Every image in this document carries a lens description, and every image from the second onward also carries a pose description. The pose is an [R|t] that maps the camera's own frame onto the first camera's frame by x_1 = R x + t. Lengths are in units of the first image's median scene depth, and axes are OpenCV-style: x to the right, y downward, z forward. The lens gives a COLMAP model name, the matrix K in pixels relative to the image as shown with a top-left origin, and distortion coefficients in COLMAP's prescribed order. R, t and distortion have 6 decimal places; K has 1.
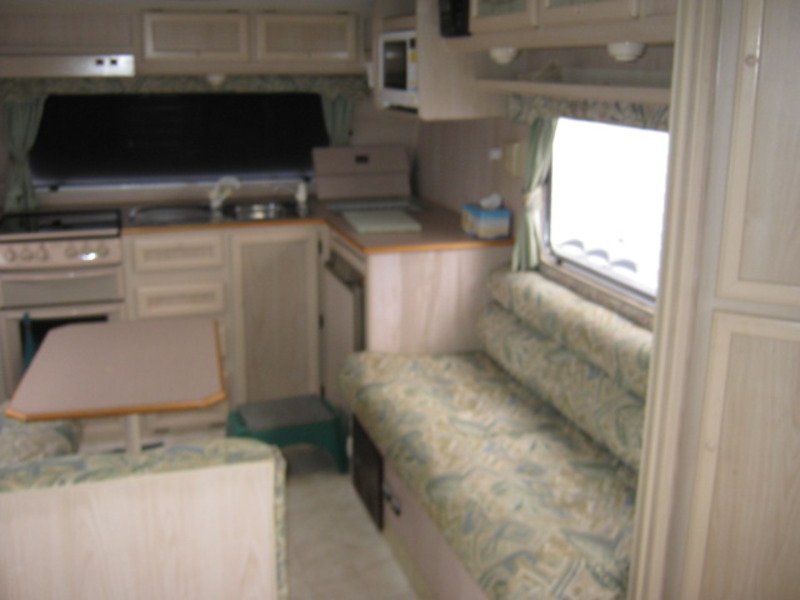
lens RADIAL K [[877.8, 0, 400.0], [0, 877.8, 300.0], [0, 0, 1]] dist [-0.104669, 0.041566]
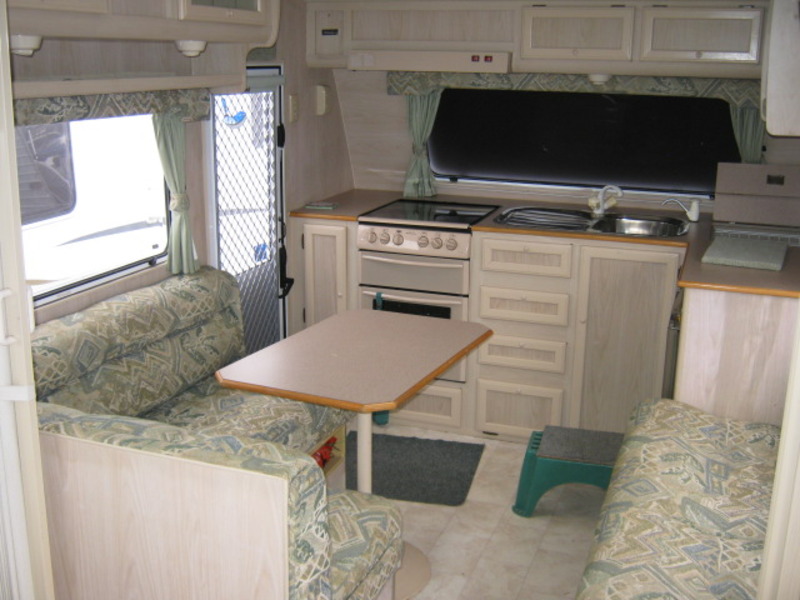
lens RADIAL K [[885.3, 0, 400.0], [0, 885.3, 300.0], [0, 0, 1]] dist [-0.091288, 0.050644]
pose [[0.789168, 0.162459, -0.592301, 0.217970], [-0.165100, 0.984999, 0.050195, -0.032868], [0.591571, 0.058177, 0.804152, 0.132071]]
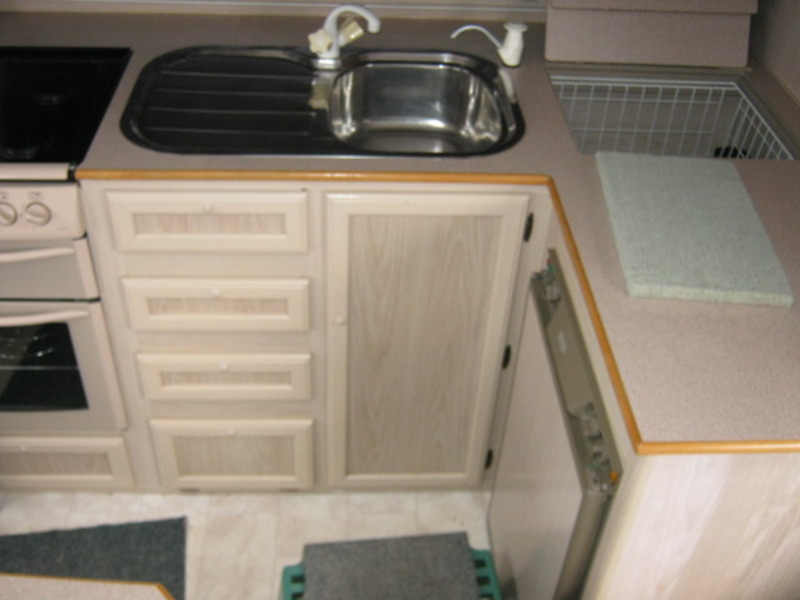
lens RADIAL K [[885.3, 0, 400.0], [0, 885.3, 300.0], [0, 0, 1]] dist [-0.091288, 0.050644]
pose [[0.965600, 0.191099, -0.176343, -0.070258], [-0.104869, 0.906757, 0.408403, -0.208120], [0.237946, -0.375861, 0.895606, 0.590429]]
